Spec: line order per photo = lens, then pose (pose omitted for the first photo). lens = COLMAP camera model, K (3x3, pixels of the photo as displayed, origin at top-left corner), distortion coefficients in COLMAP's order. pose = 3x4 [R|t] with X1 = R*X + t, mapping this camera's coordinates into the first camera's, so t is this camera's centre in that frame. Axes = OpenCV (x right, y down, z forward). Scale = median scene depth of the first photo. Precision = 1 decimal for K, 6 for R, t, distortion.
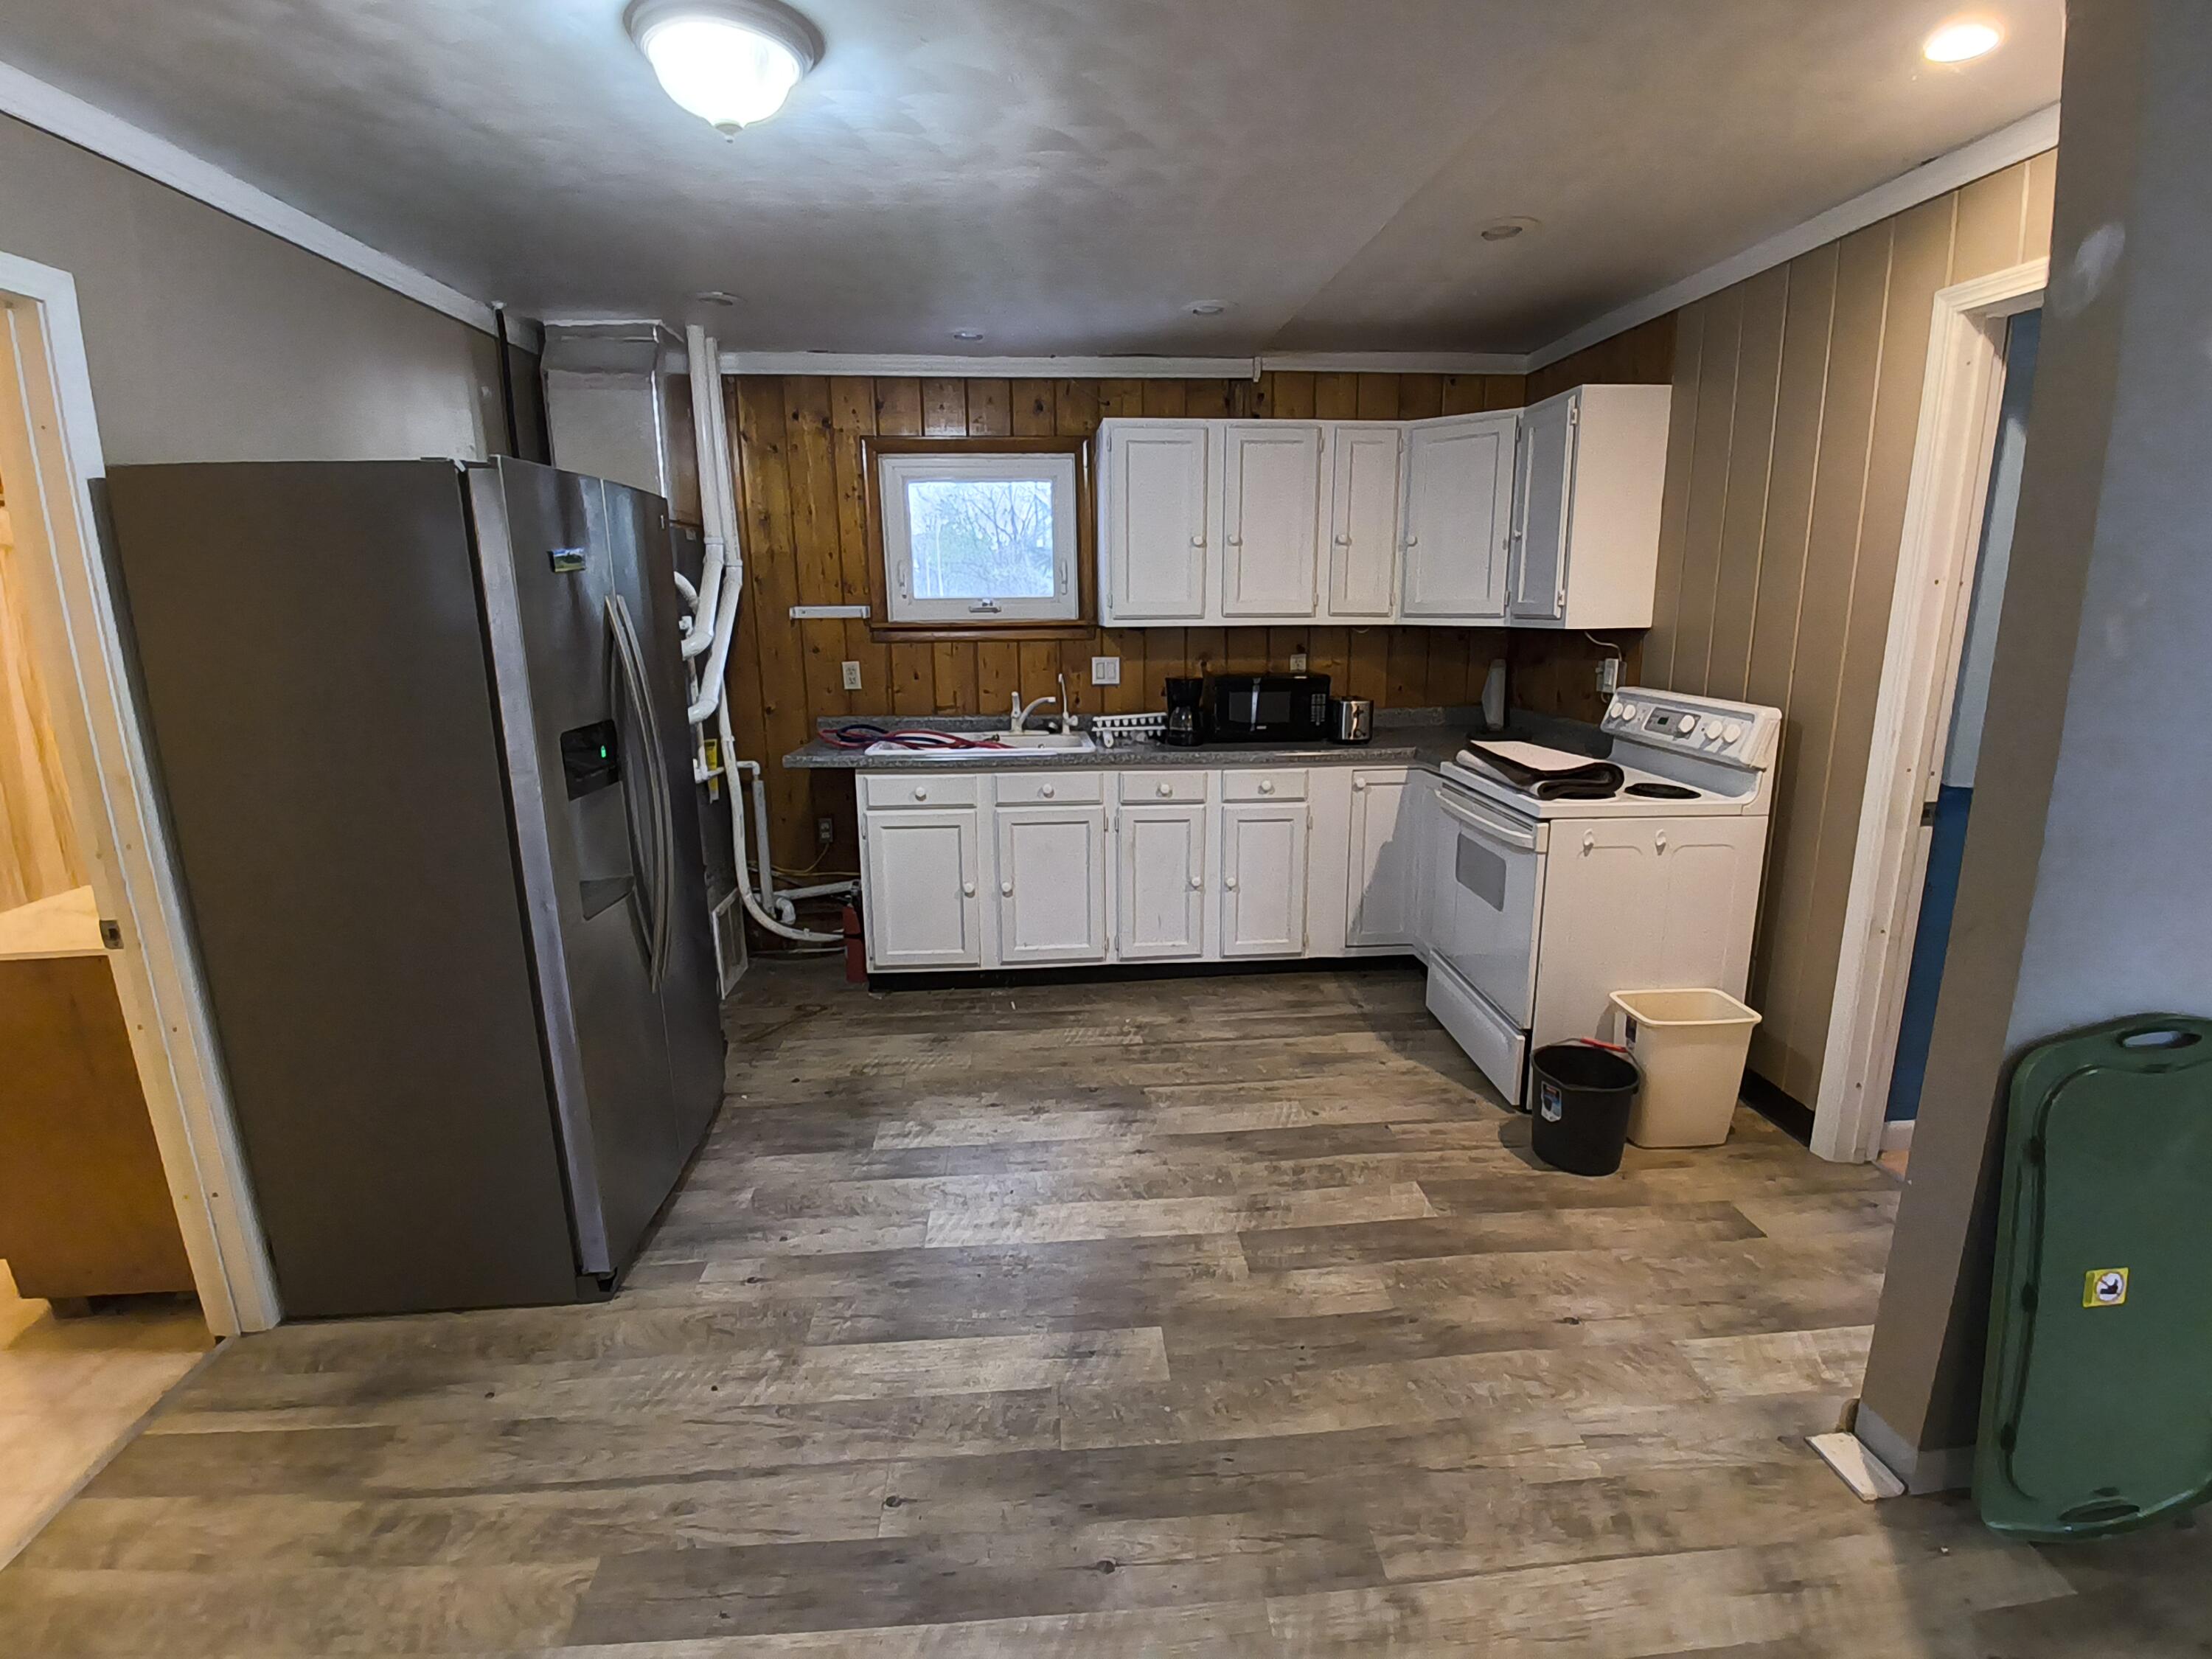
lens RADIAL K [[1010.8, 0, 1117.4], [0, 1010.8, 818.9], [0, 0, 1]] dist [-0.011096, -0.011306]
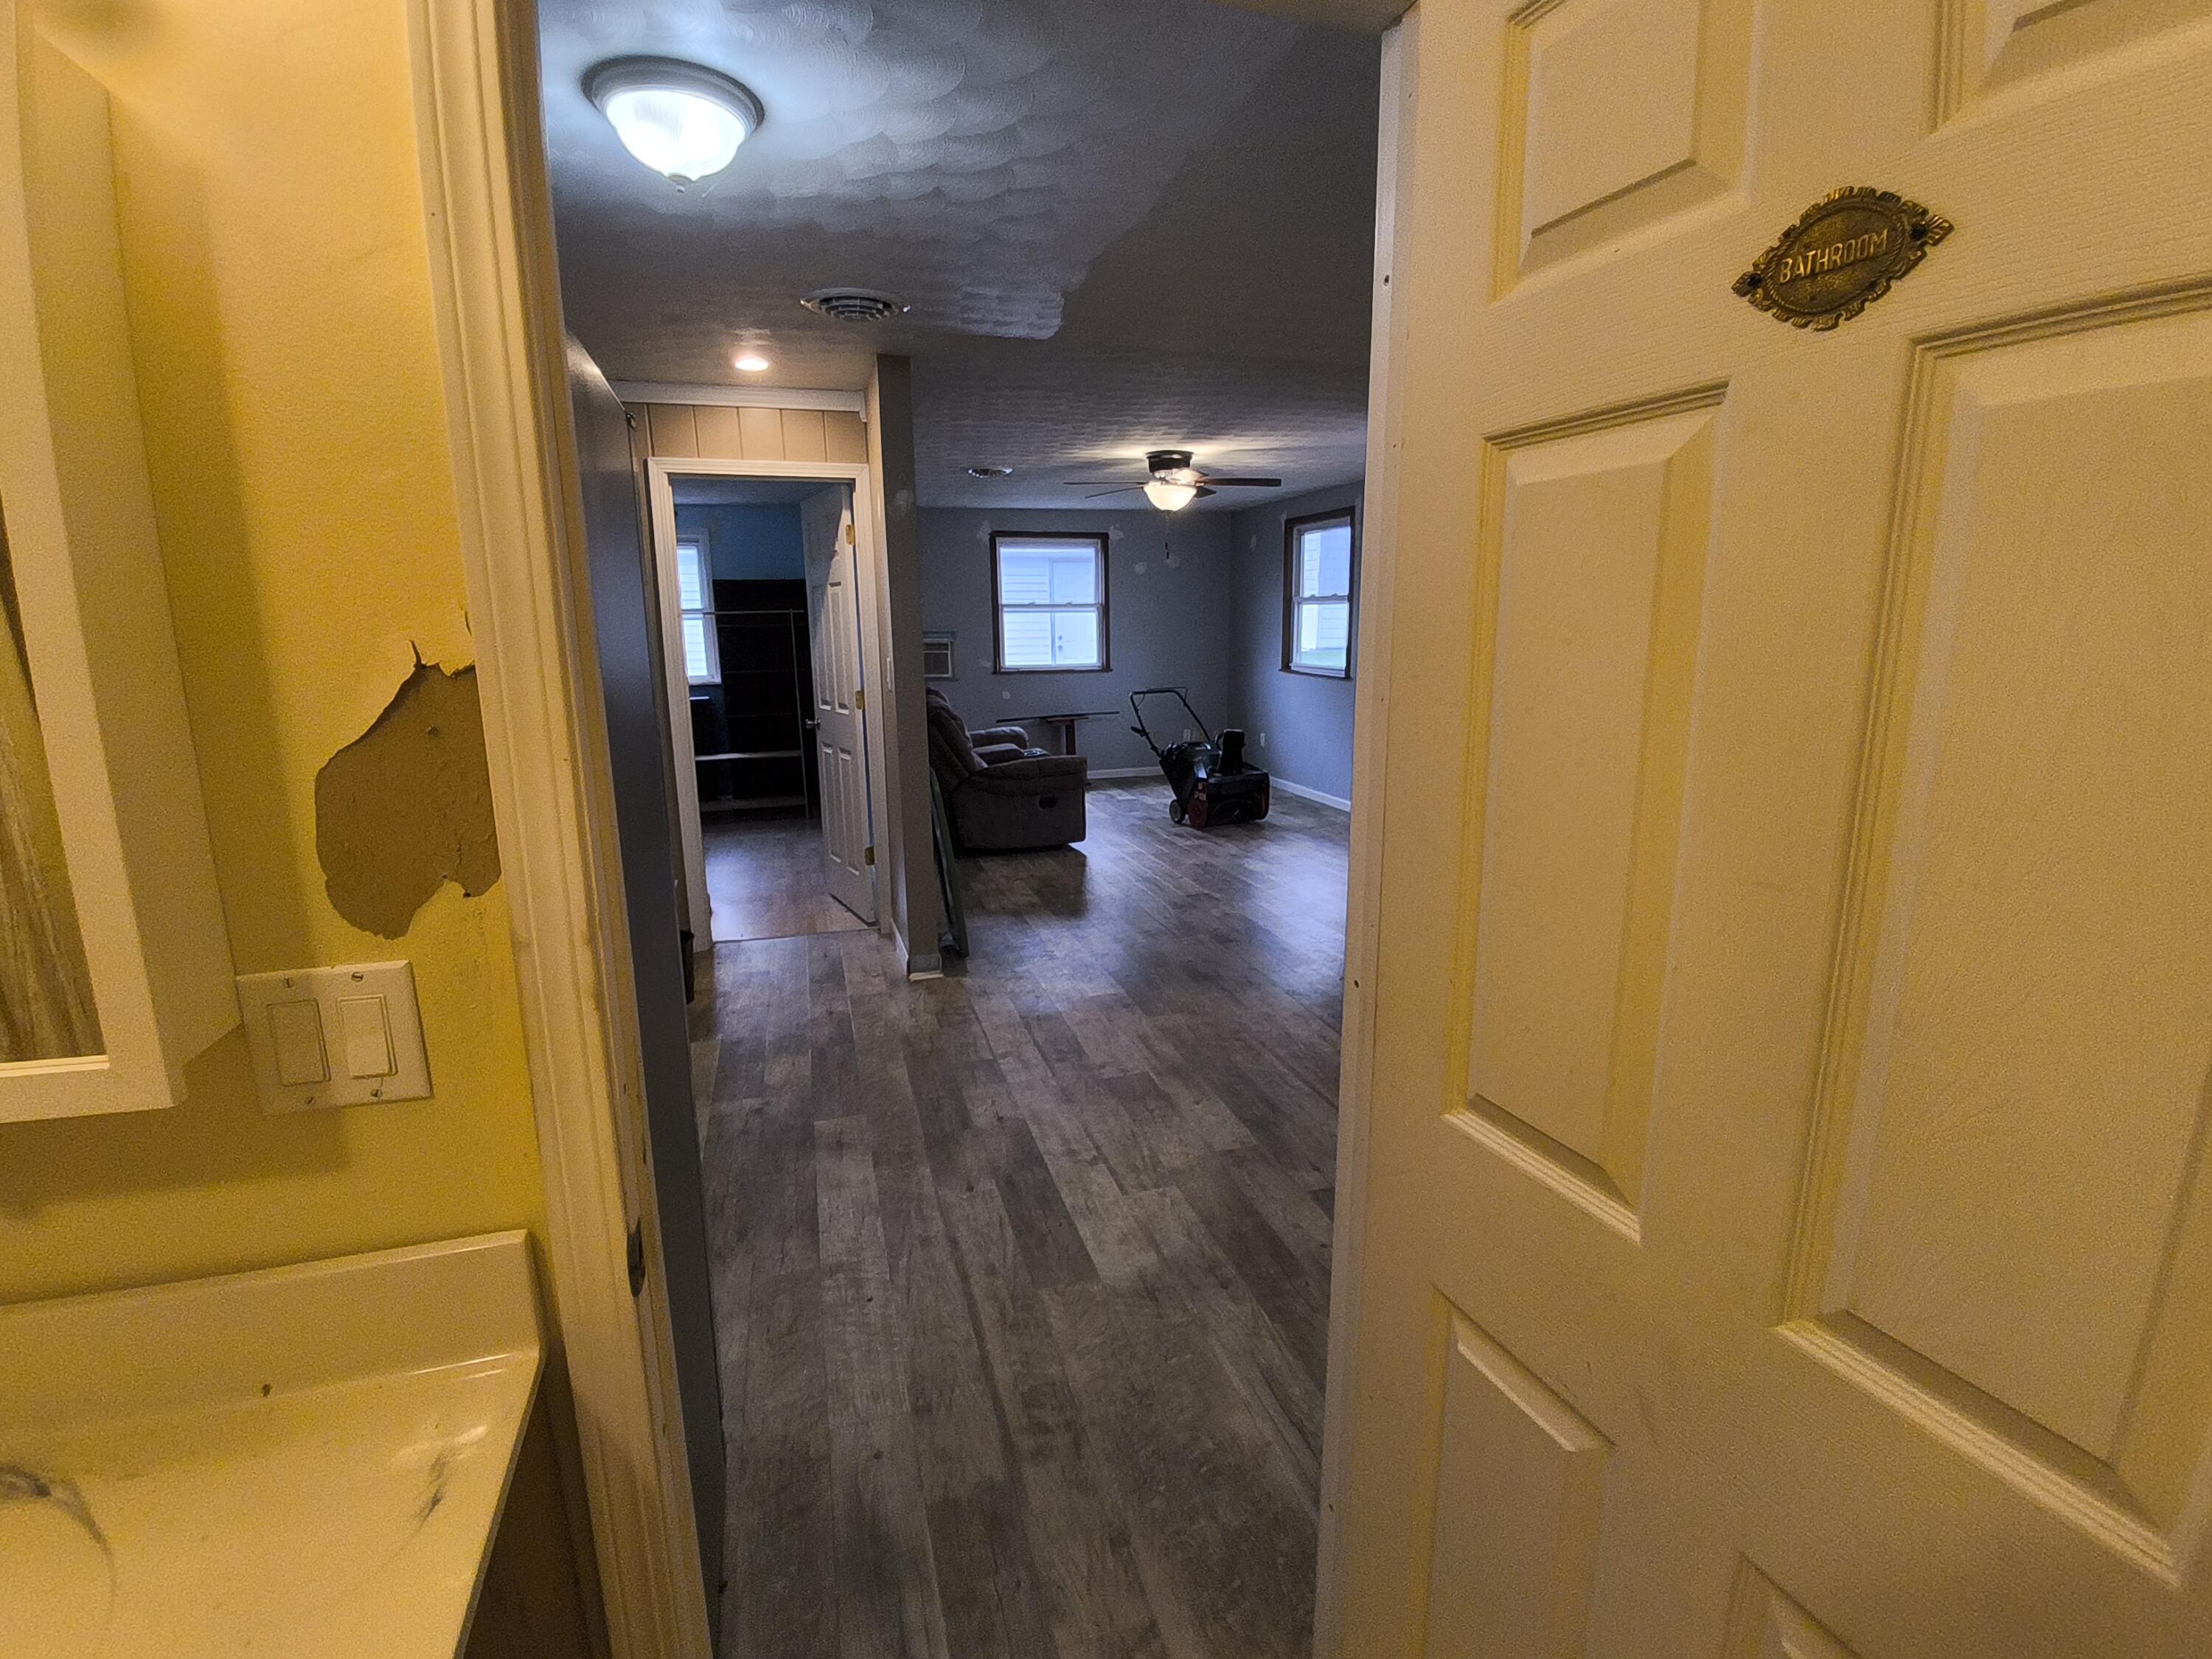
lens RADIAL K [[1010.8, 0, 1097.3], [0, 1010.8, 823.6], [0, 0, 1]] dist [-0.011096, -0.011306]
pose [[-0.212152, -0.172428, 0.961904, -0.811508], [0.220030, 0.950608, 0.218931, -0.072897], [-0.952144, 0.258095, -0.163735, 0.450289]]
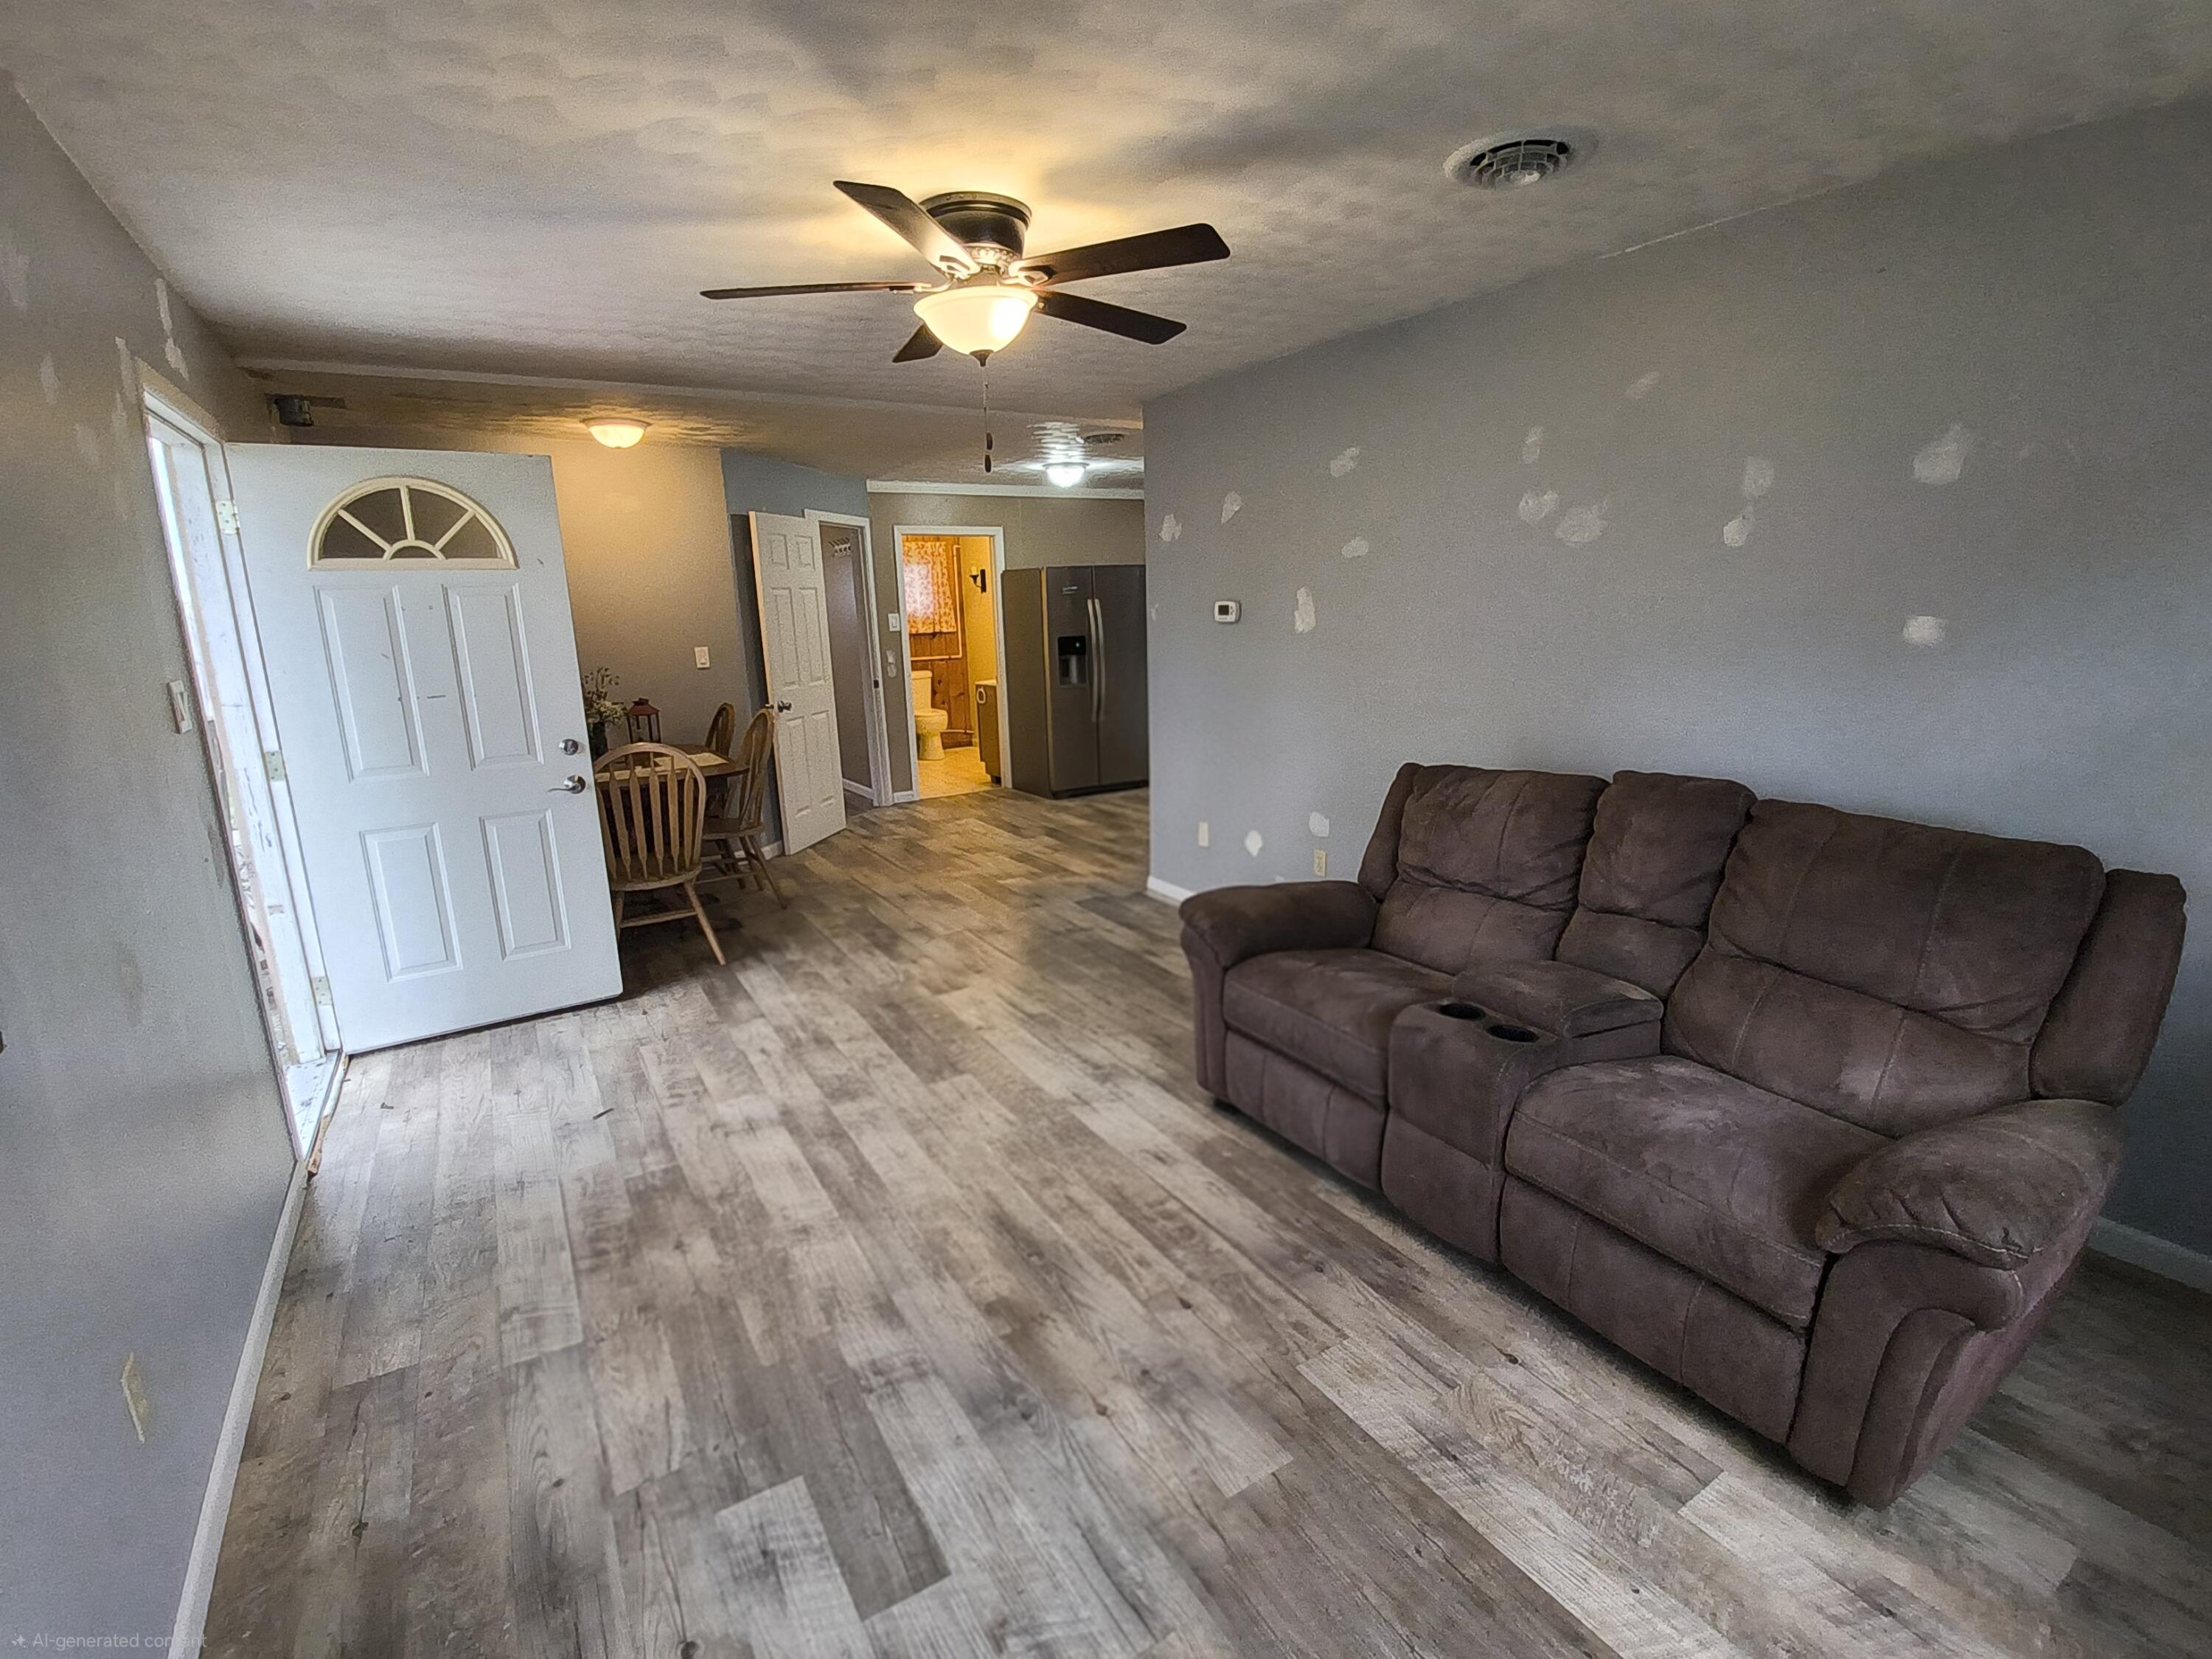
lens RADIAL K [[1010.8, 0, 1102.0], [0, 1010.8, 822.6], [0, 0, 1]] dist [-0.011096, -0.011306]
pose [[0.455543, 0.193300, -0.868974, 1.688871], [-0.172660, 0.976790, 0.126769, 0.048260], [0.873309, 0.092289, 0.478345, -0.343433]]
